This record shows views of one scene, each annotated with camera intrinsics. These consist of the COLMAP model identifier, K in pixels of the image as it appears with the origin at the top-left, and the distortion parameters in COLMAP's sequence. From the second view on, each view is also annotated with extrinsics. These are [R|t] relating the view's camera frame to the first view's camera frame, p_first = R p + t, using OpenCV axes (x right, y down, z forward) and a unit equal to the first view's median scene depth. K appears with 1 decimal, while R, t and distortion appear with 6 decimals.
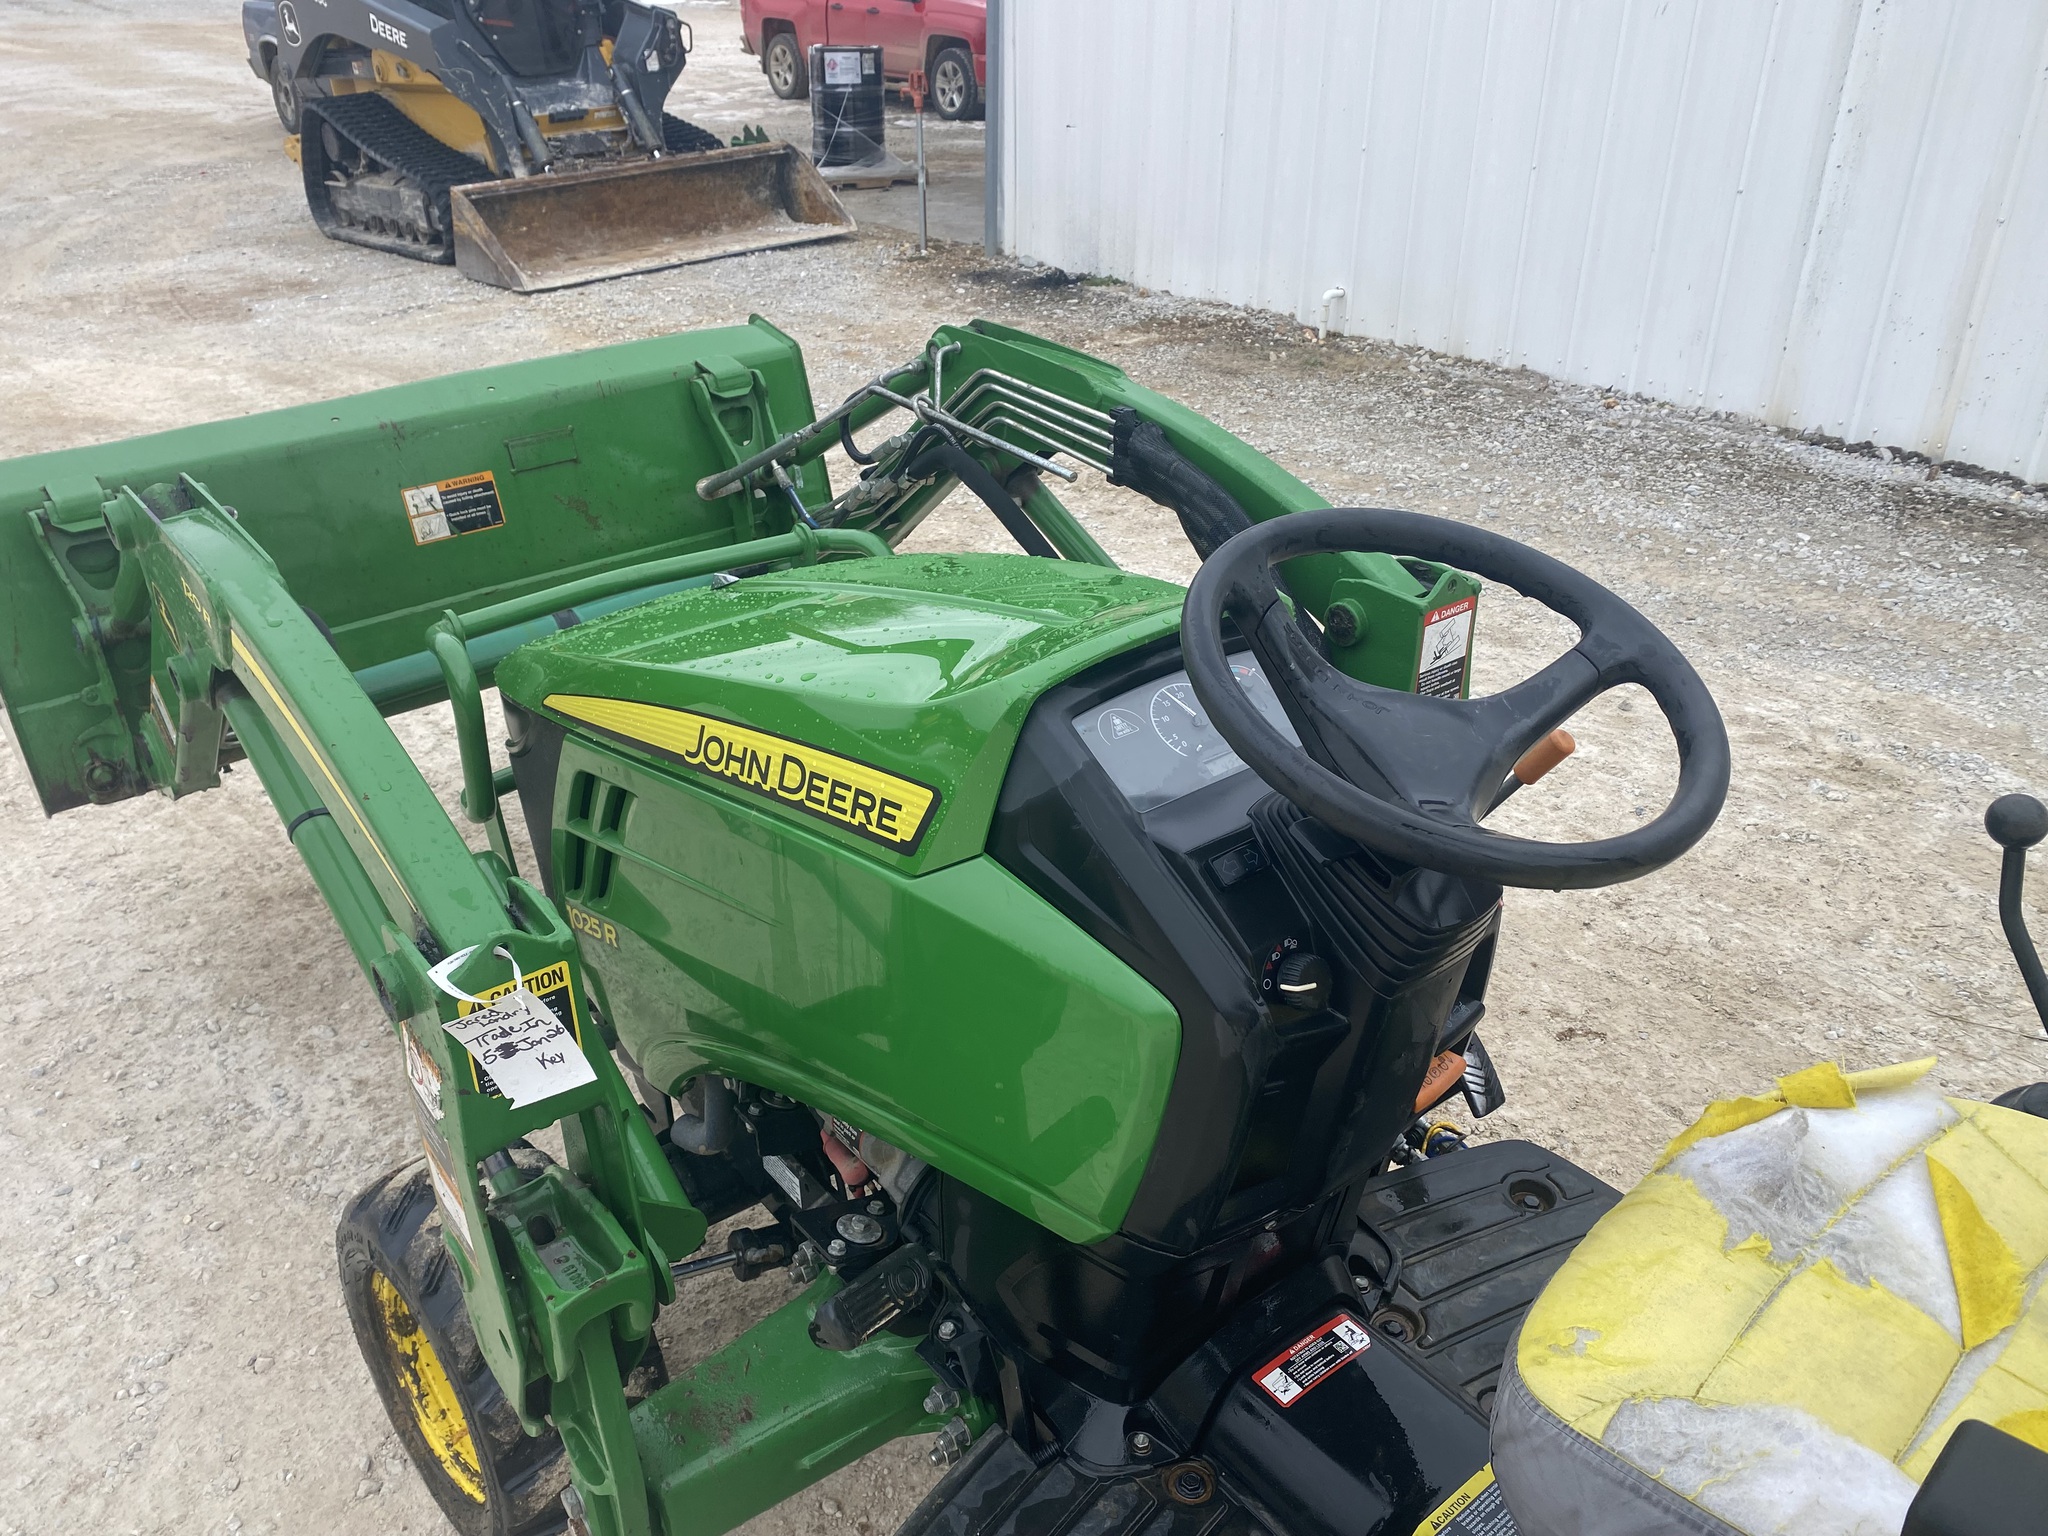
lens RADIAL K [[1556.5, 0, 1024.0], [0, 1556.5, 768.0], [0, 0, 1]] dist [0.027878, -0.030192]
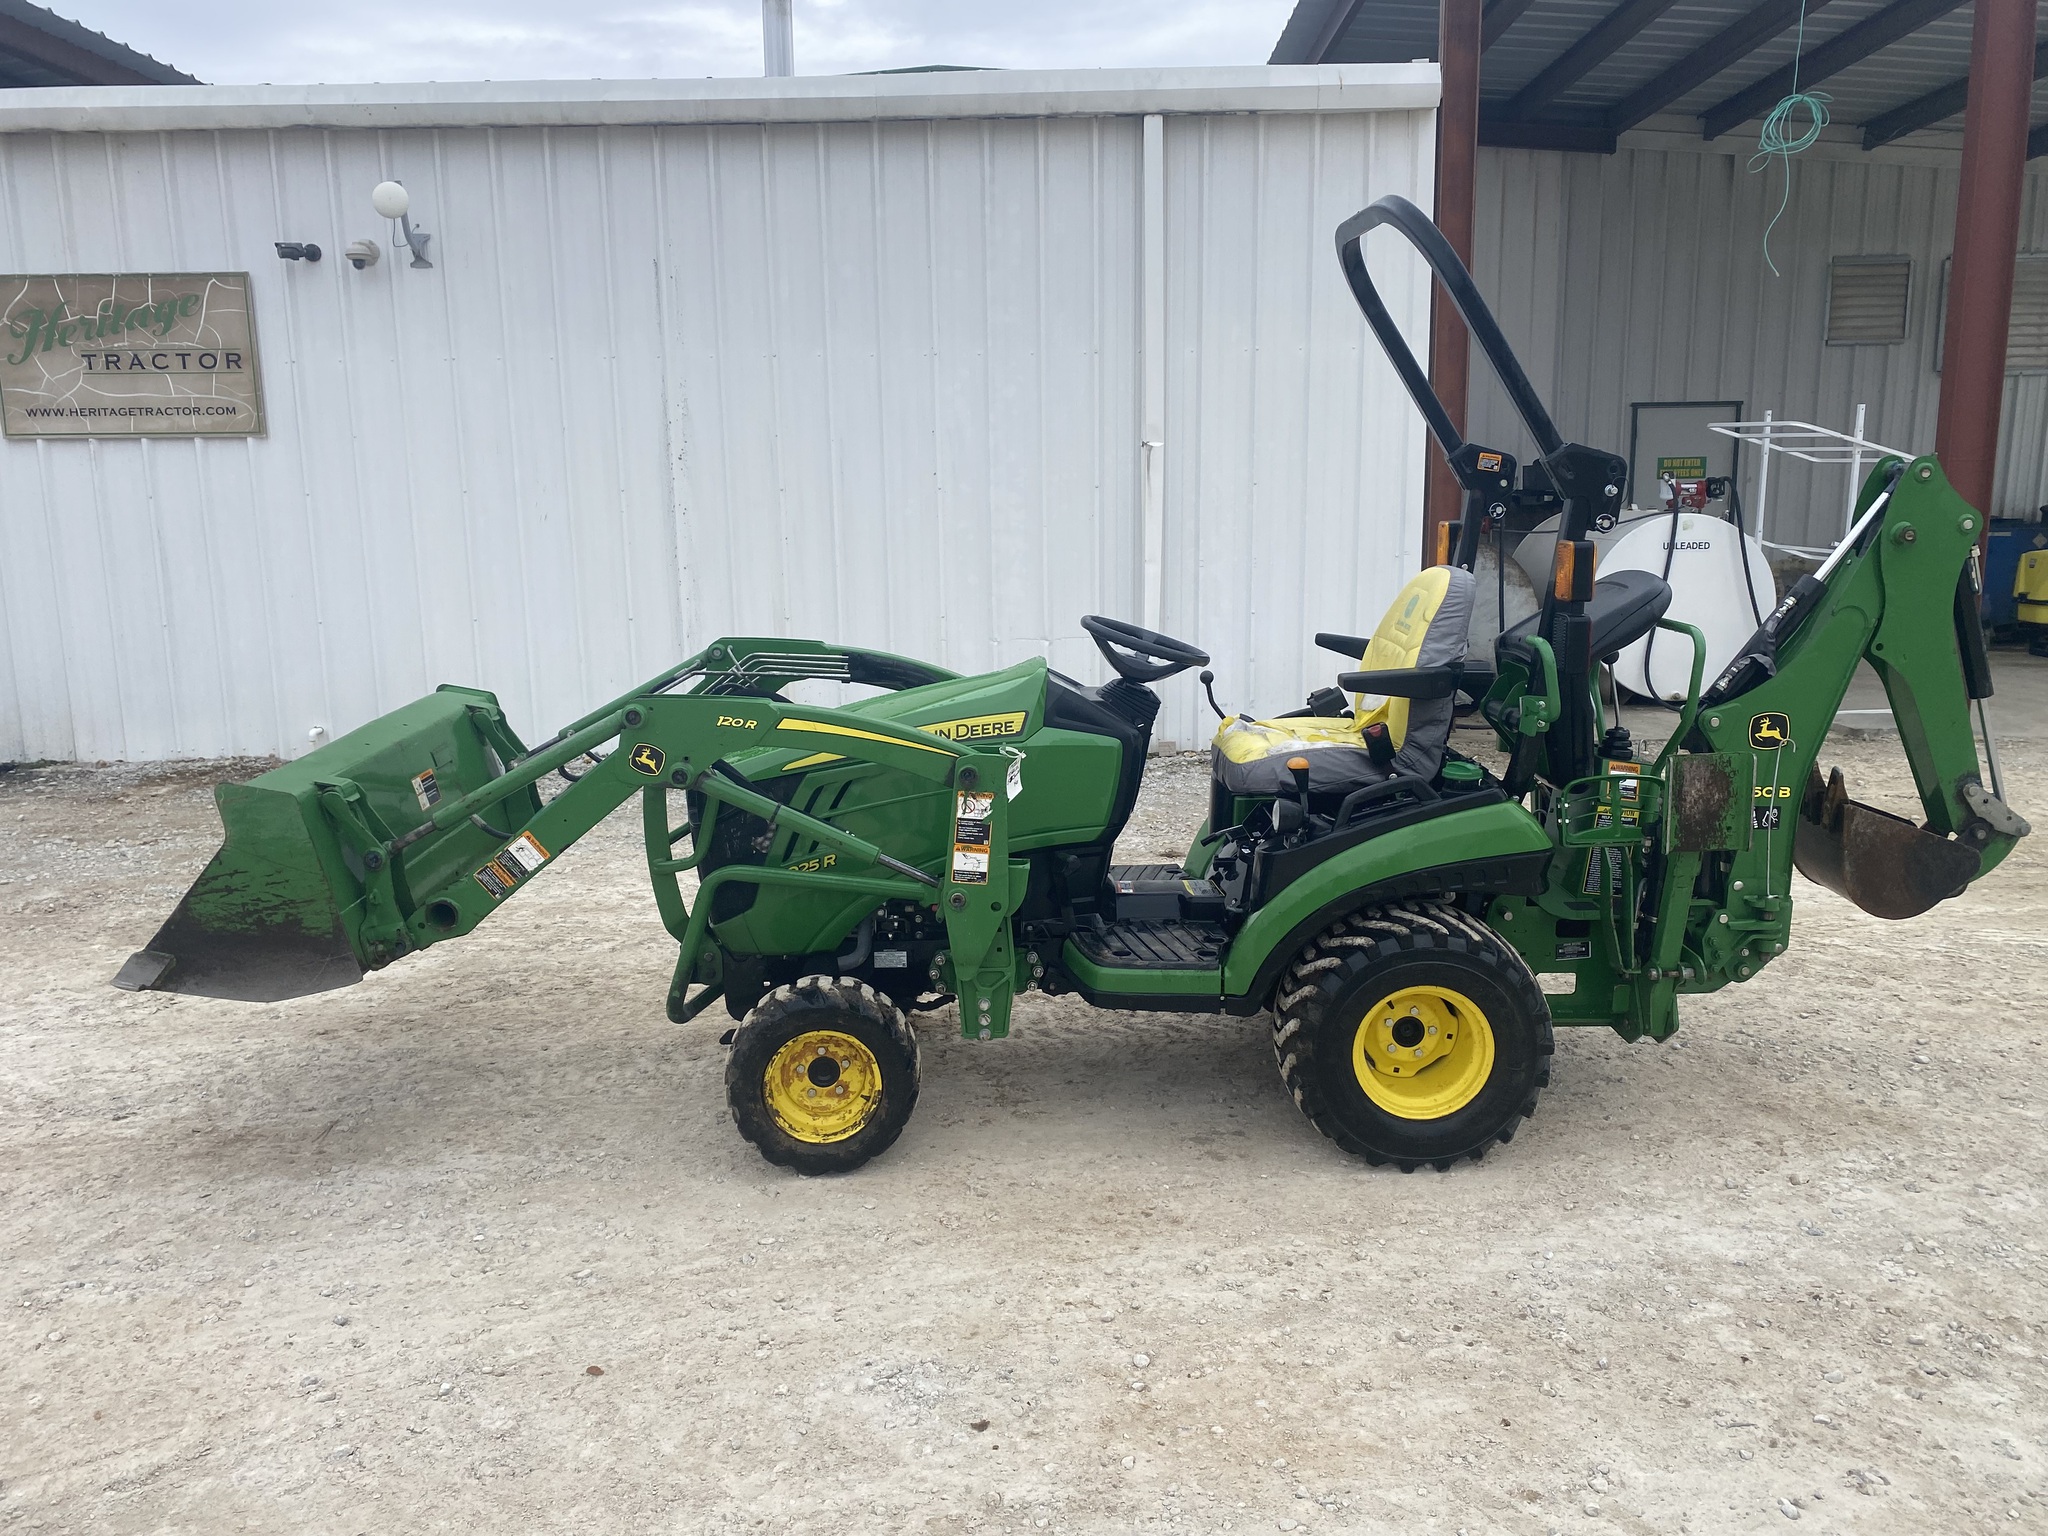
lens RADIAL K [[1556.5, 0, 1024.0], [0, 1556.5, 768.0], [0, 0, 1]] dist [0.027878, -0.030192]
pose [[0.619491, -0.152748, 0.769999, -0.320406], [0.374029, 0.919821, -0.118451, 0.062882], [-0.690168, 0.361382, 0.626954, -0.122771]]
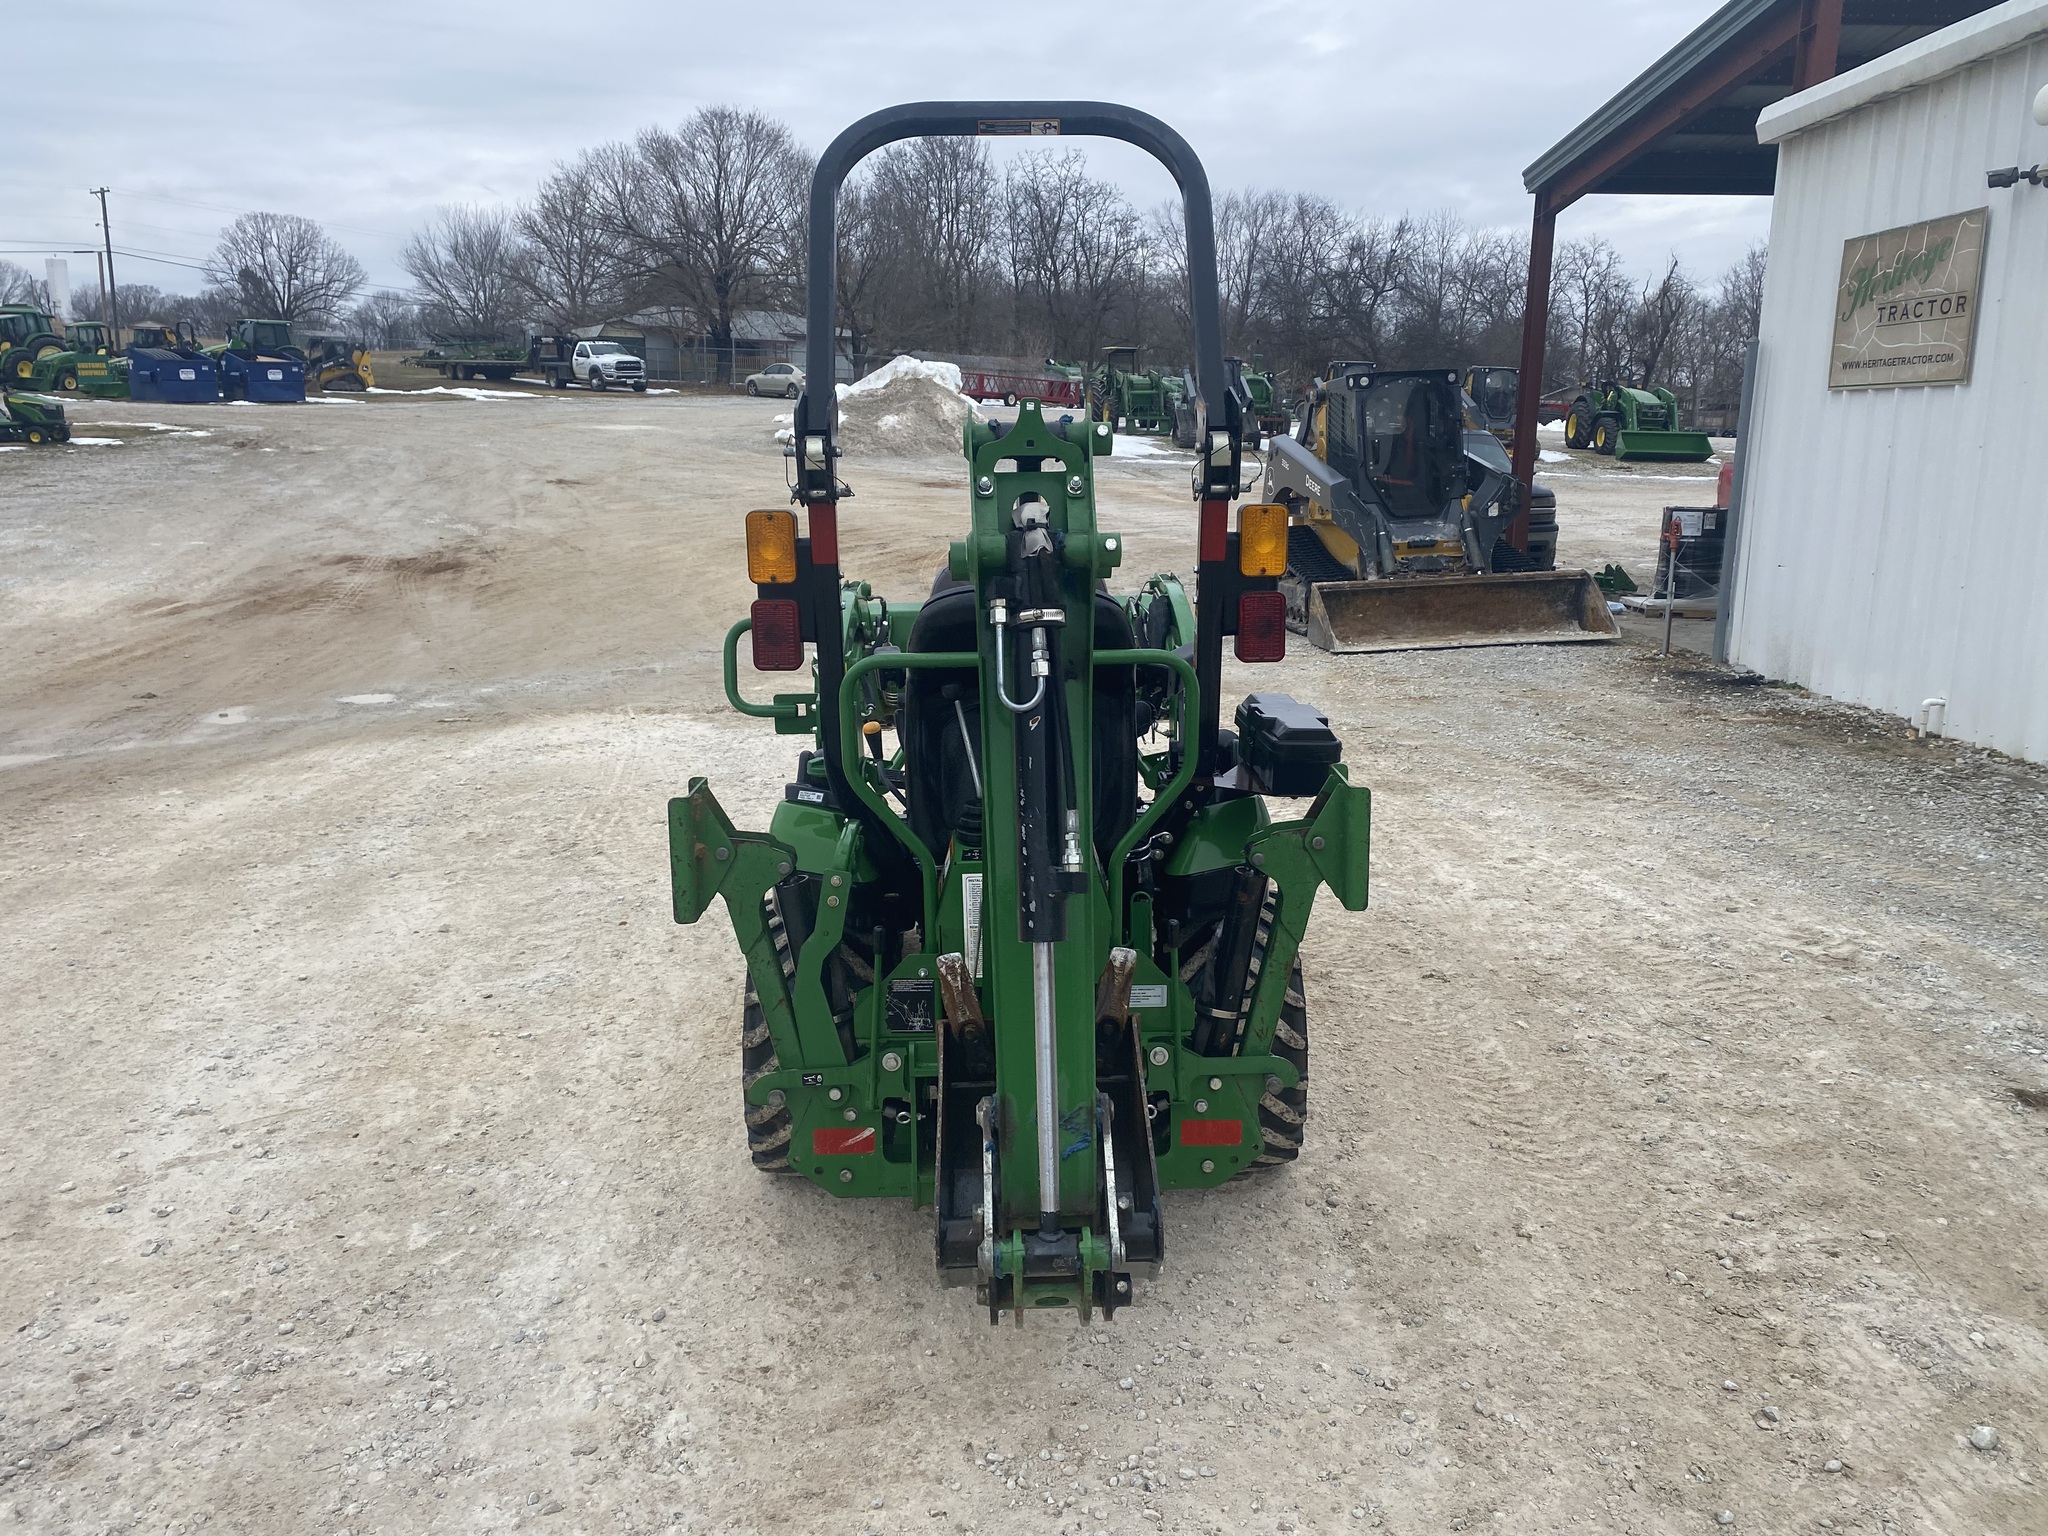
lens RADIAL K [[1556.5, 0, 1024.0], [0, 1556.5, 768.0], [0, 0, 1]] dist [0.027878, -0.030192]
pose [[0.788245, 0.131431, -0.601162, 0.283071], [-0.288821, 0.941654, -0.172830, 0.106354], [0.543372, 0.309861, 0.780214, -0.198310]]
